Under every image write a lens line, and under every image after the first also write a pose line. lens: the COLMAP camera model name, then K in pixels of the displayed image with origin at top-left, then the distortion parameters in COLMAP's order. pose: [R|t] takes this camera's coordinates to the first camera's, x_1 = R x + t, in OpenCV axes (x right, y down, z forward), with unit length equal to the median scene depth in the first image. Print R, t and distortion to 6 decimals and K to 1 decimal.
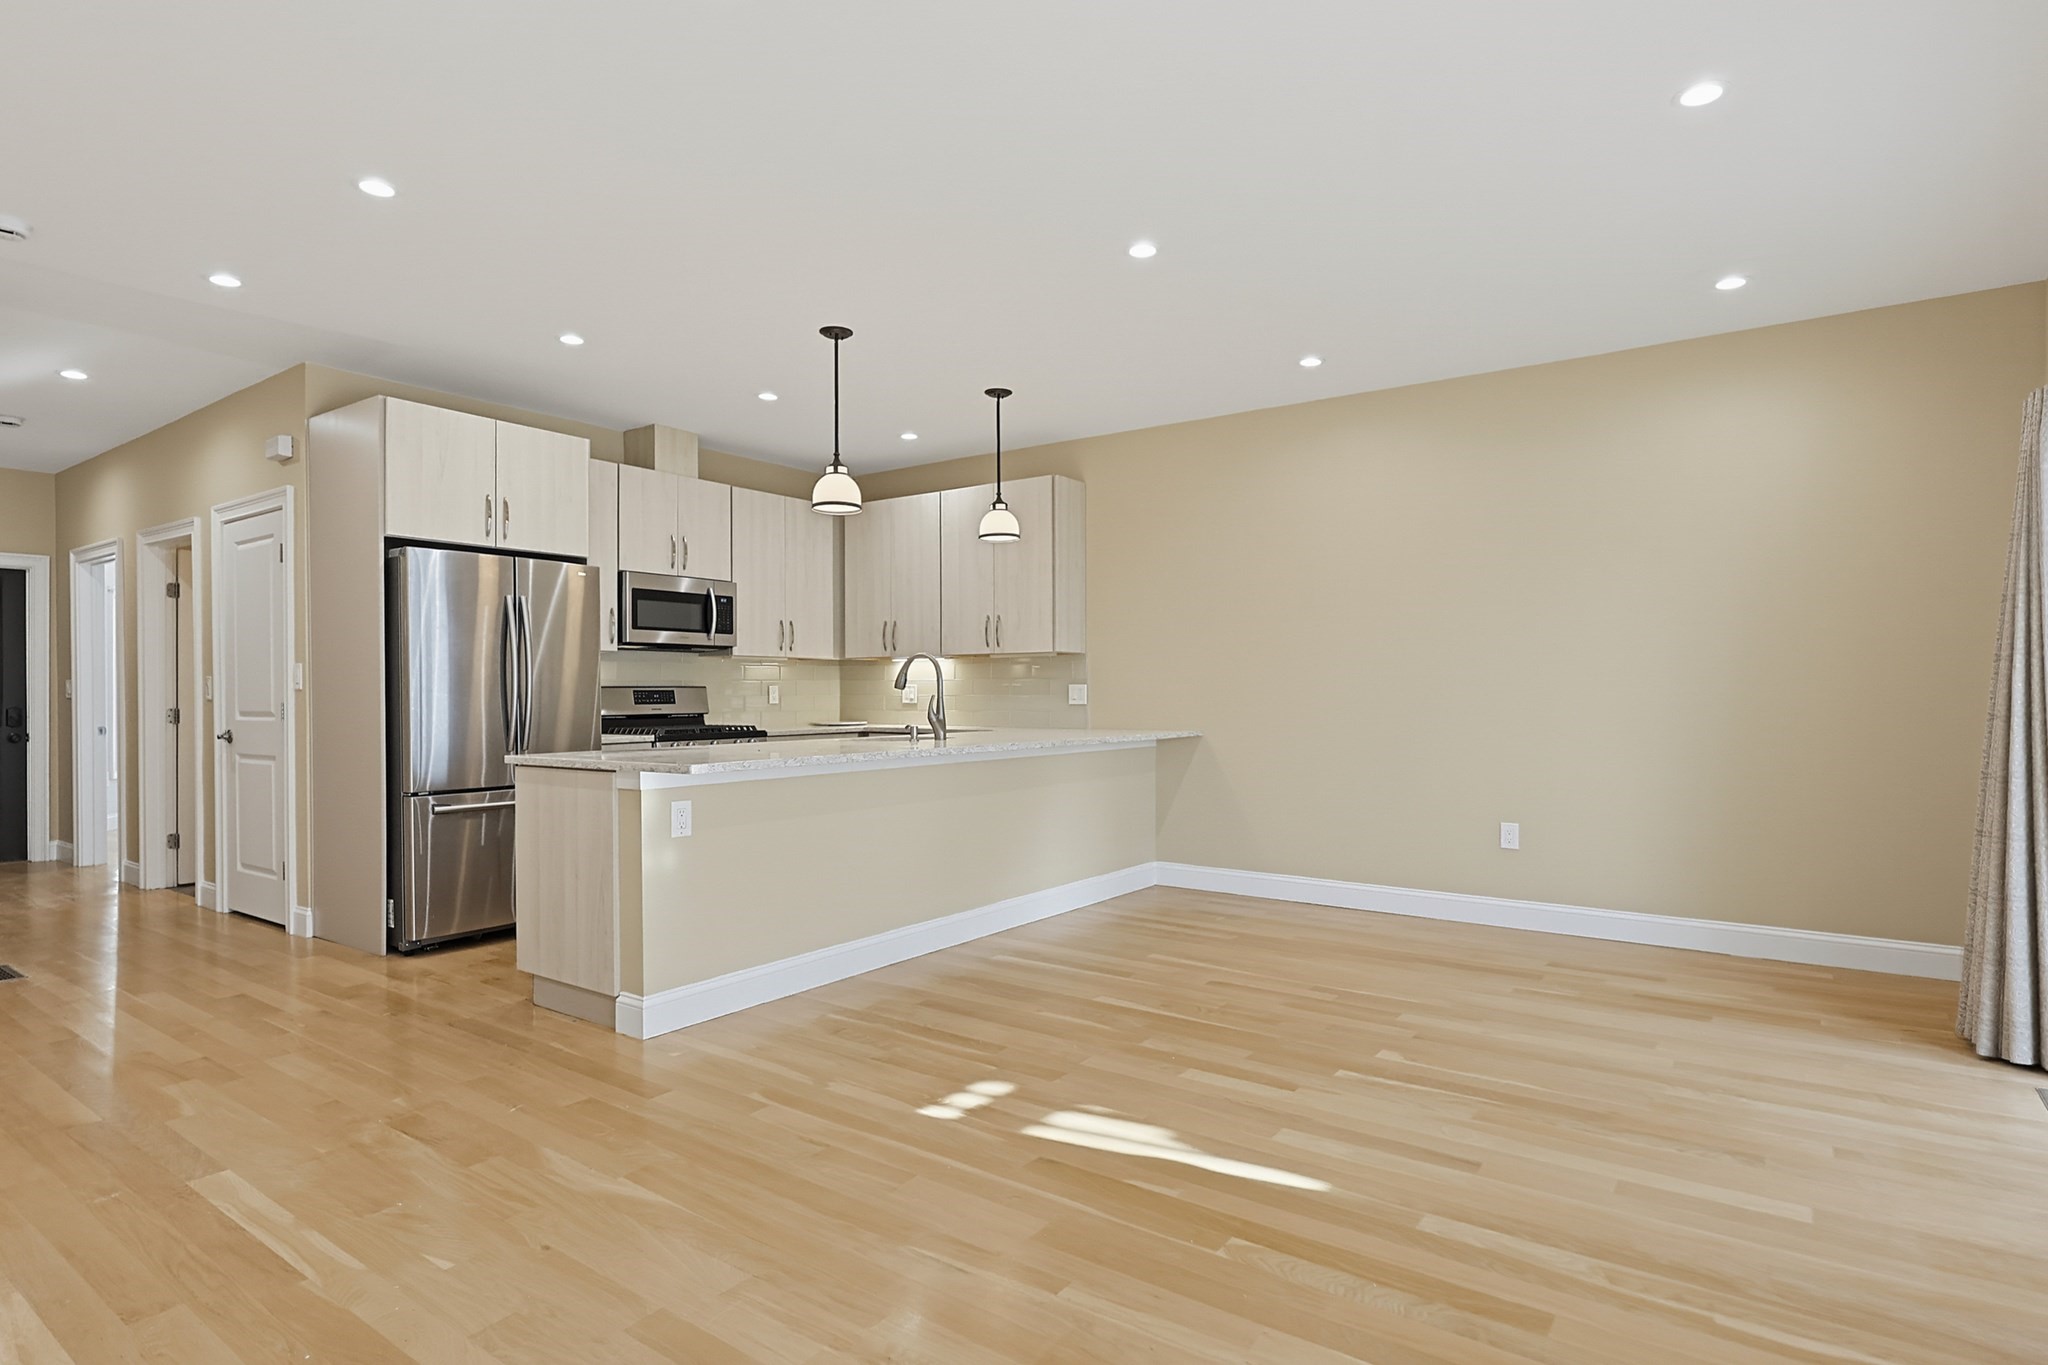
lens RADIAL K [[1004.4, 0, 1029.7], [0, 1004.4, 694.5], [0, 0, 1]] dist [-0.001063, 0.000878]
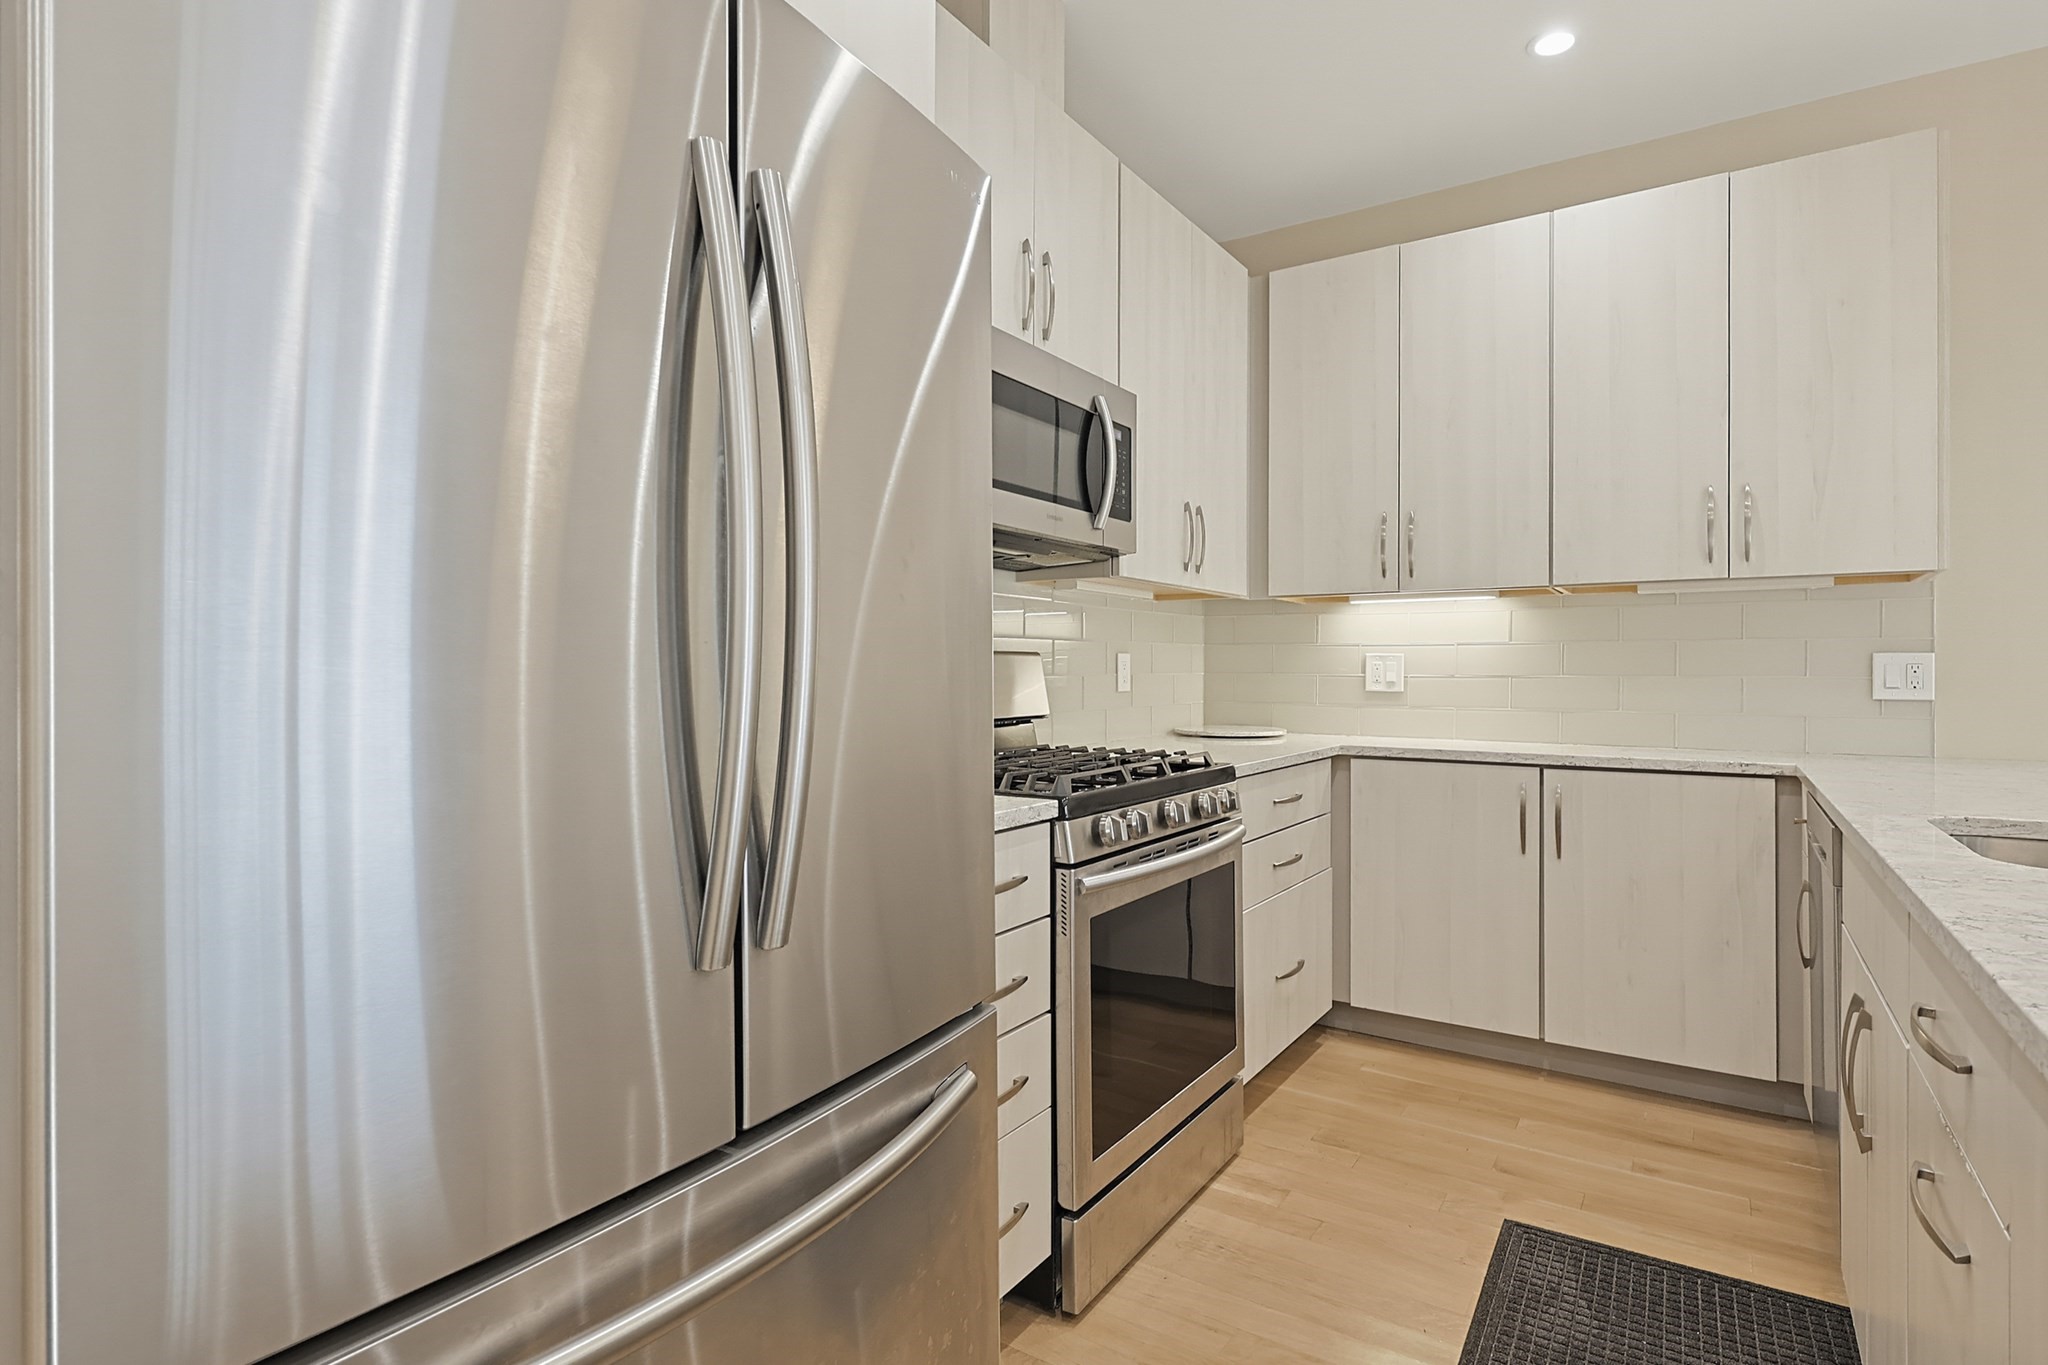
lens RADIAL K [[1004.4, 0, 1018.1], [0, 1004.4, 676.4], [0, 0, 1]] dist [-0.001063, 0.000878]
pose [[0.999939, 0.004458, 0.010112, -0.336214], [-0.004521, 0.999971, 0.006200, -0.001026], [-0.010084, -0.006245, 0.999930, 0.582631]]
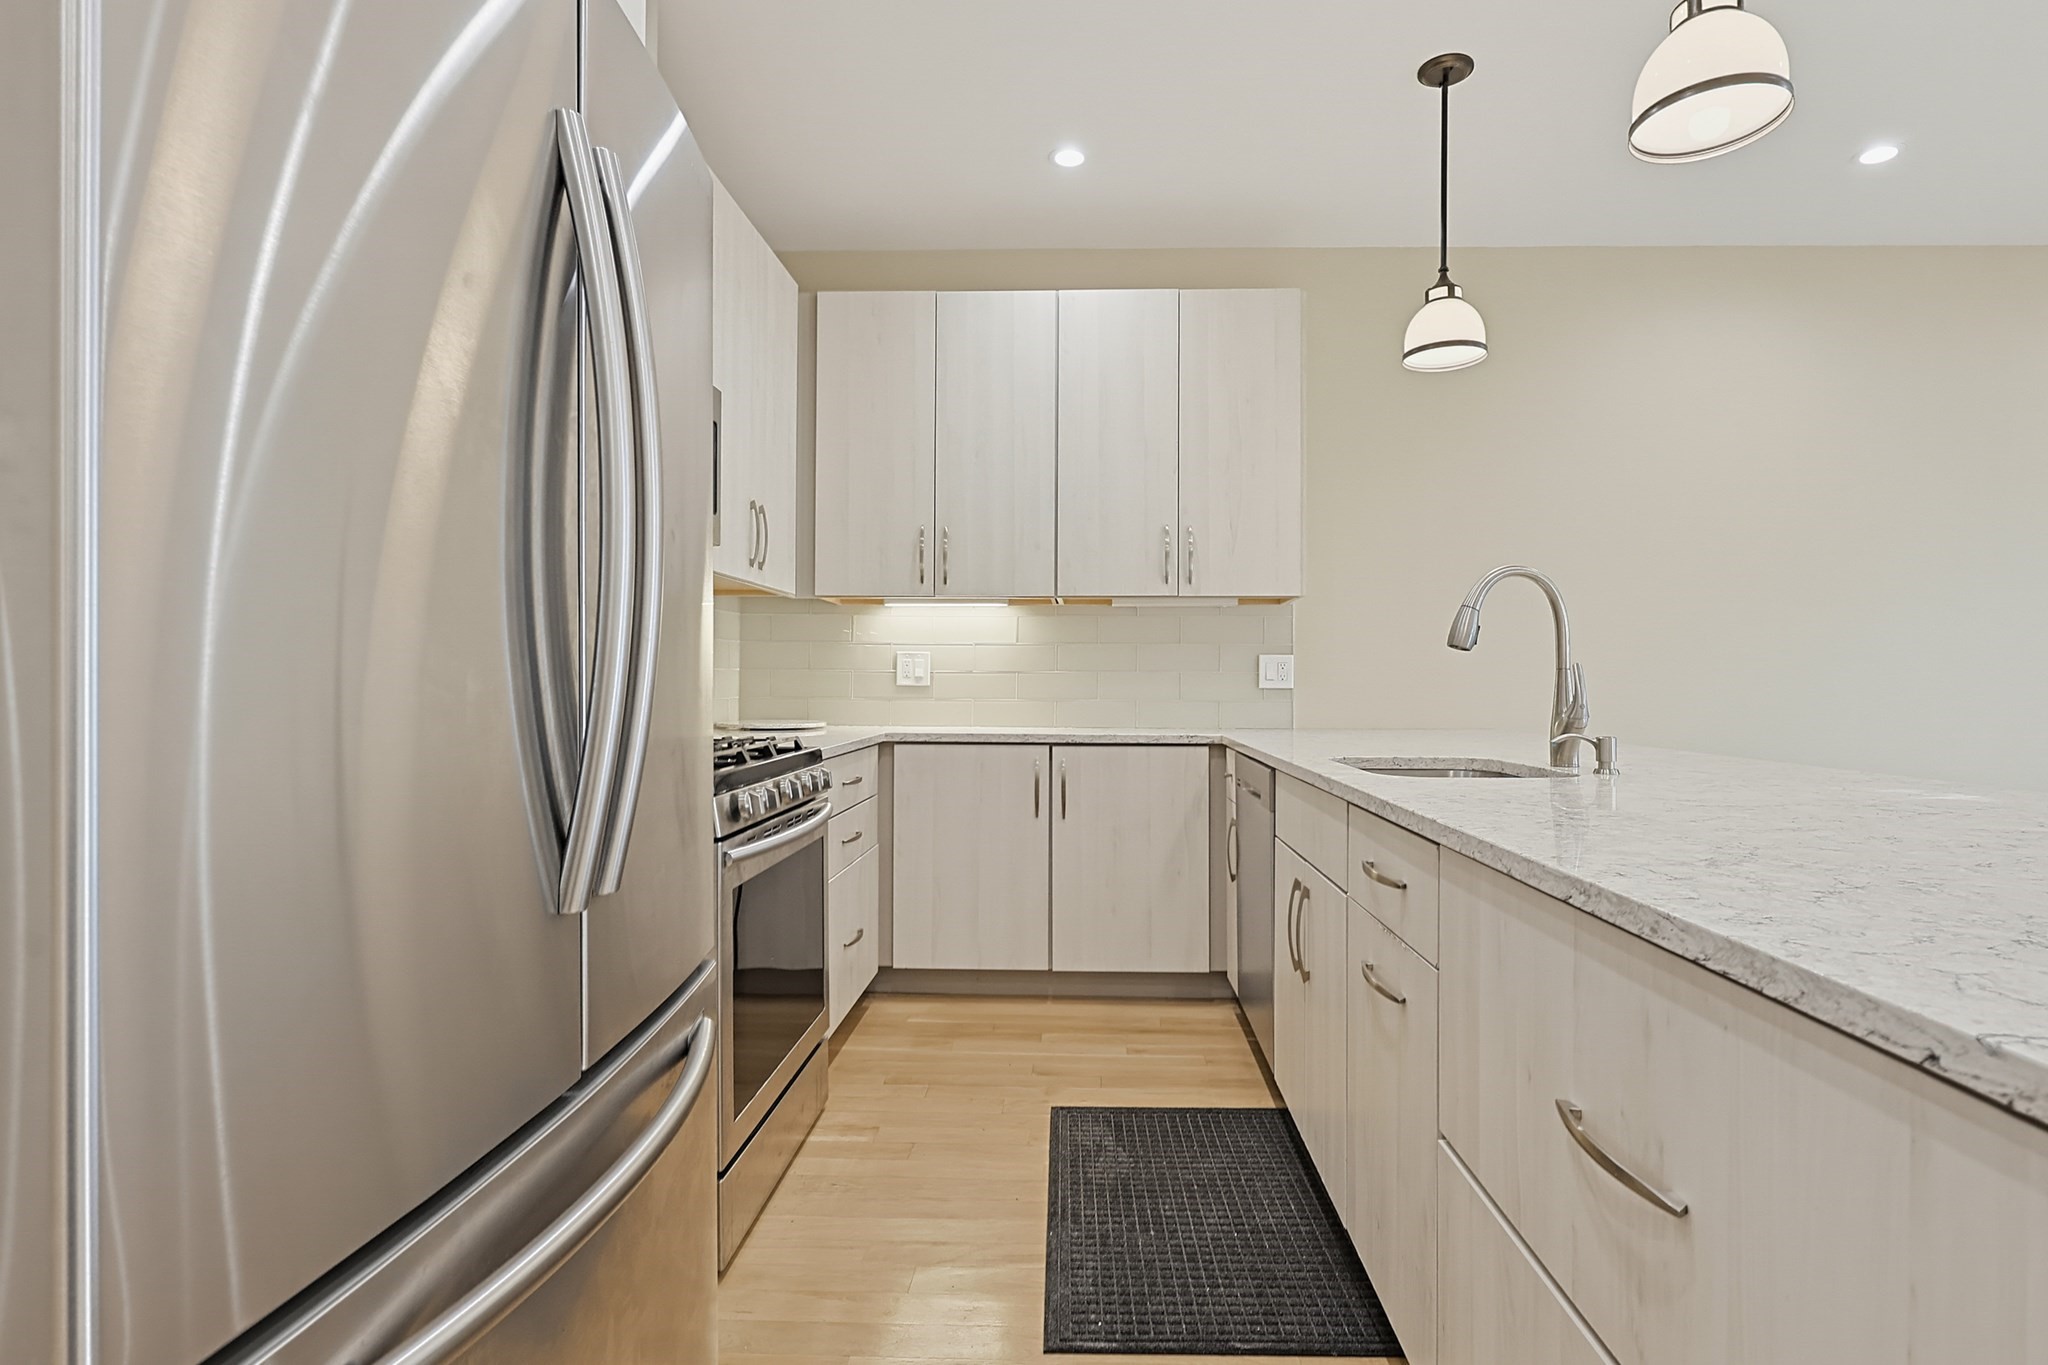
lens RADIAL K [[1004.4, 0, 1014.4], [0, 1004.4, 675.5], [0, 0, 1]] dist [-0.001063, 0.000878]
pose [[0.863718, 0.010714, 0.503861, -0.391189], [-0.010017, 0.999941, -0.004092, 0.006038], [-0.503876, -0.001513, 0.863775, 0.567226]]
